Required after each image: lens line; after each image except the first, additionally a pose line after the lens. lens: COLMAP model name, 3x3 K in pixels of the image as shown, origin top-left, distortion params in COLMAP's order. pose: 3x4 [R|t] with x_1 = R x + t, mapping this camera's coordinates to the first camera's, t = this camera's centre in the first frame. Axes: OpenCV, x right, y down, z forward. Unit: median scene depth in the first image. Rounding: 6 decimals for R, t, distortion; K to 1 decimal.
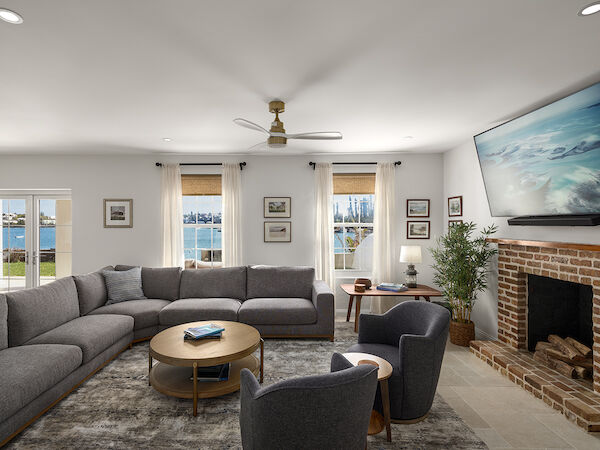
lens RADIAL K [[343.9, 0, 300.0], [0, 343.9, 225.0], [0, 0, 1]] dist [0.002725, -0.000336]
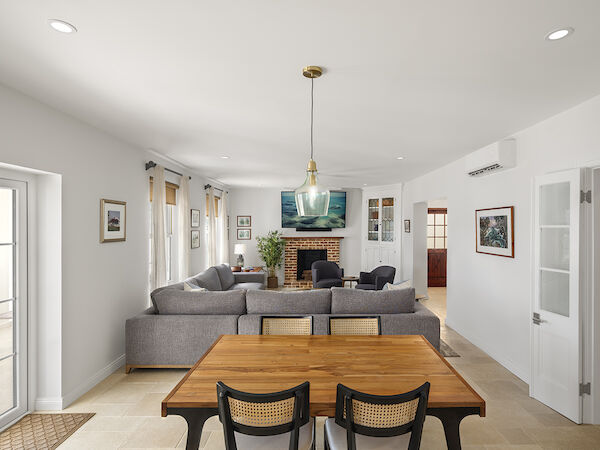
lens RADIAL K [[343.9, 0, 300.0], [0, 343.9, 225.0], [0, 0, 1]] dist [0.002725, -0.000336]
pose [[0.014453, 0.001931, 0.999894, -1.217196], [0.001749, 0.999997, -0.001957, -0.024454], [-0.999894, 0.001777, 0.014450, 0.621640]]
